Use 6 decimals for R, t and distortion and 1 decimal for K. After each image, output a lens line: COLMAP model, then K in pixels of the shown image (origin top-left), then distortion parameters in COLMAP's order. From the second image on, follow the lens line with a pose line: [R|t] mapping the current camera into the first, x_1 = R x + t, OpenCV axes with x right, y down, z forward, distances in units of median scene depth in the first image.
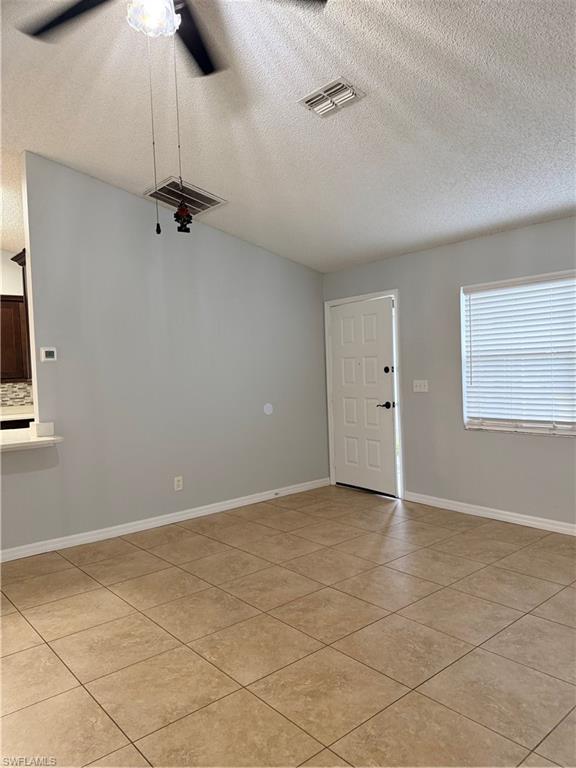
lens RADIAL K [[544.1, 0, 288.0], [0, 544.1, 384.0], [0, 0, 1]] dist [0.040516, -0.060822]
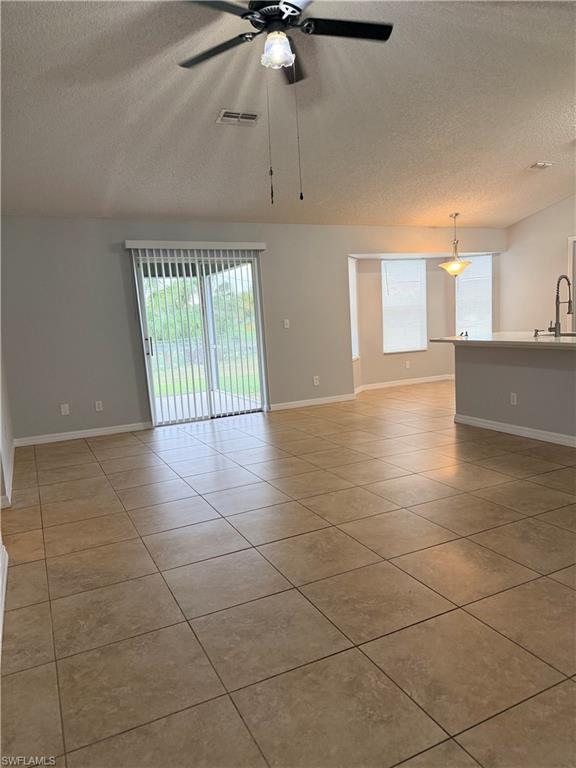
lens RADIAL K [[544.1, 0, 288.0], [0, 544.1, 384.0], [0, 0, 1]] dist [0.040516, -0.060822]
pose [[-0.264035, 0.167674, -0.949827, 0.859360], [0.037583, 0.985814, 0.163579, -0.013117], [0.963781, 0.007494, -0.266591, 0.912505]]
